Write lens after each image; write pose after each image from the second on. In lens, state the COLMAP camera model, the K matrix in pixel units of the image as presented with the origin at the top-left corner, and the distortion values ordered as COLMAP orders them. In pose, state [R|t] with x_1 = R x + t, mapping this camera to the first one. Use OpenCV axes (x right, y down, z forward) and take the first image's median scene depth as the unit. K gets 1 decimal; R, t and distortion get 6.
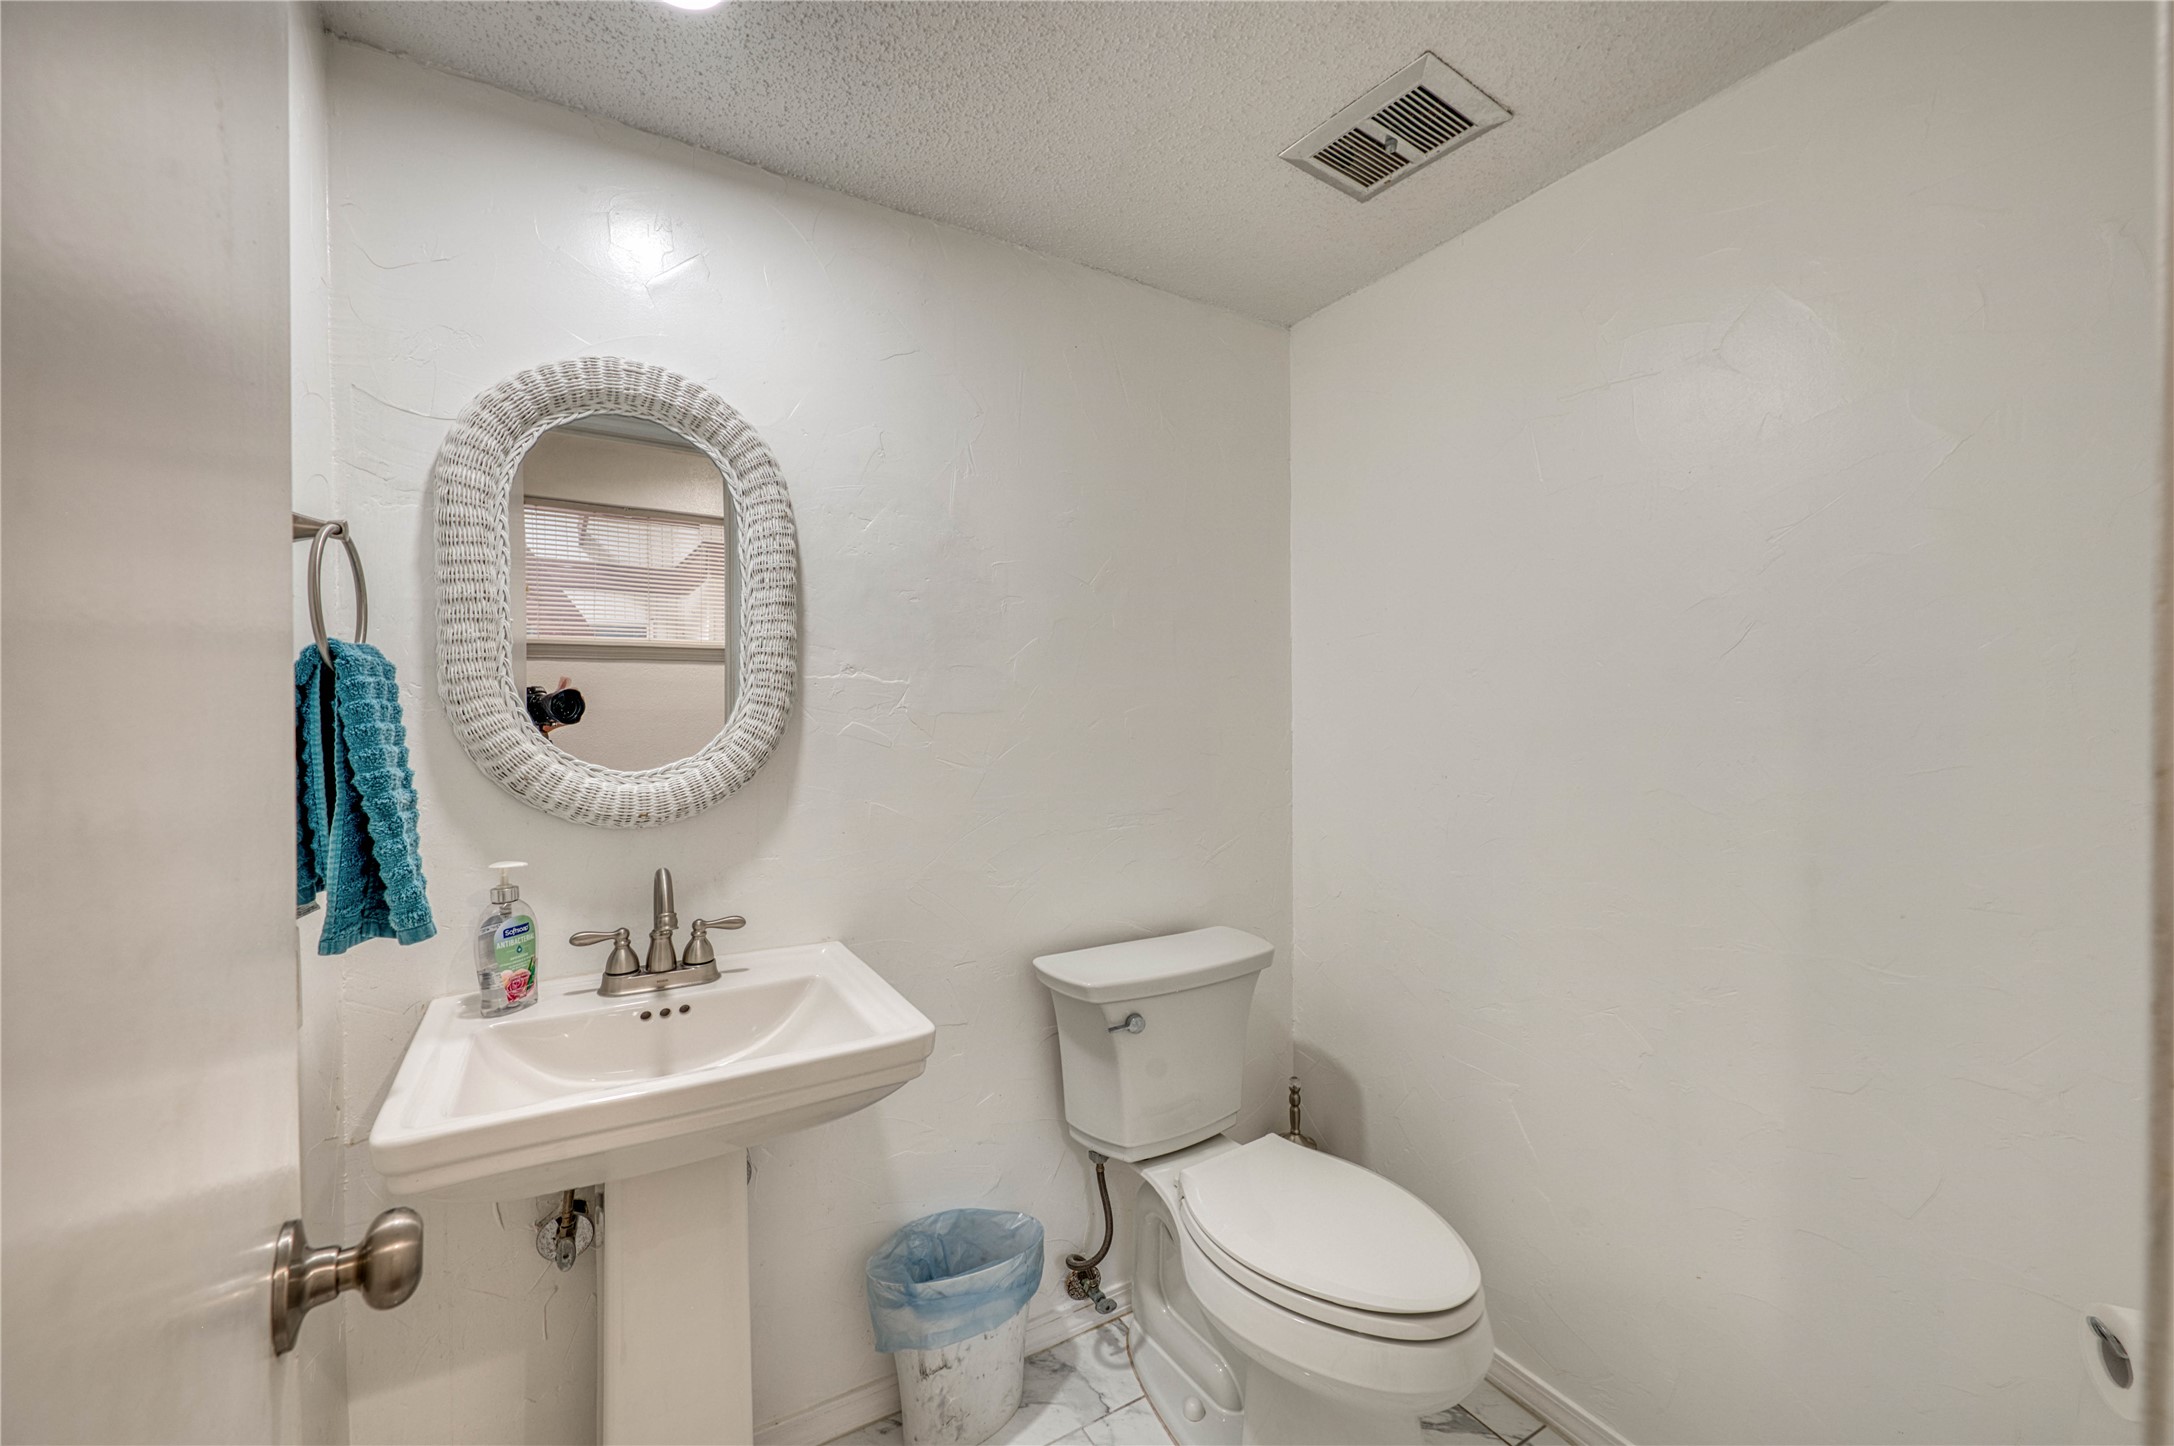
lens RADIAL K [[868.4, 0, 1089.7], [0, 868.4, 709.8], [0, 0, 1]] dist [0.002199, 0.000157]
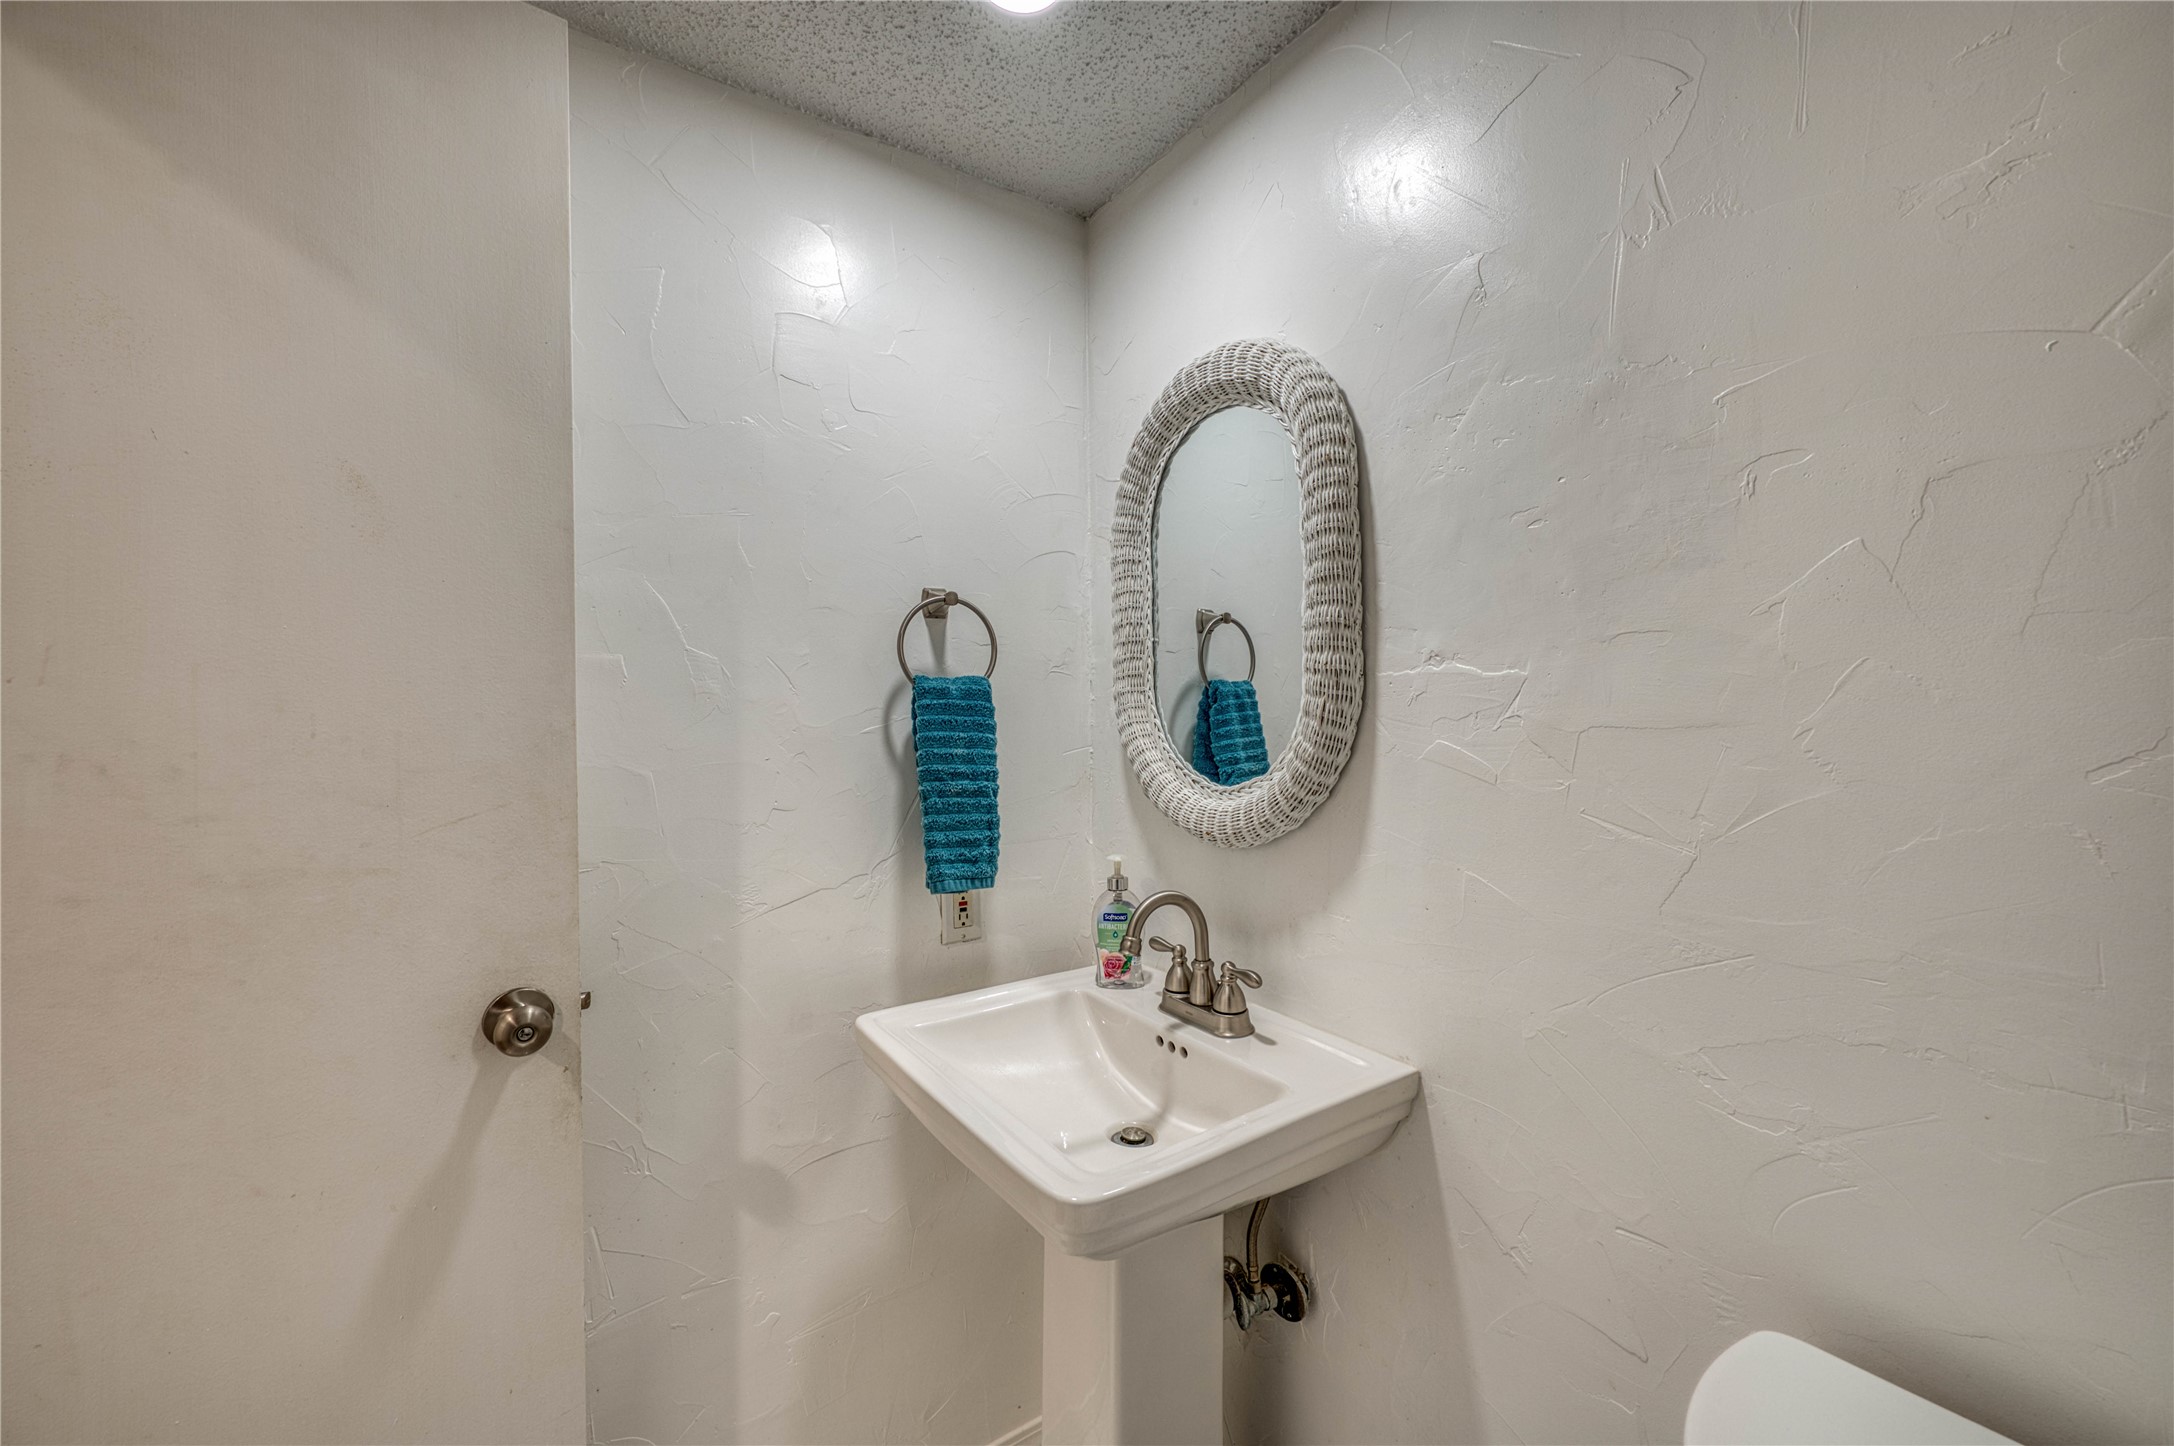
lens RADIAL K [[868.4, 0, 1089.7], [0, 868.4, 709.8], [0, 0, 1]] dist [0.002199, 0.000157]
pose [[0.032206, 0.001431, -0.999480, 0.382204], [0.017480, 0.999845, 0.001994, -0.014978], [0.999328, -0.017535, 0.032176, 0.765646]]
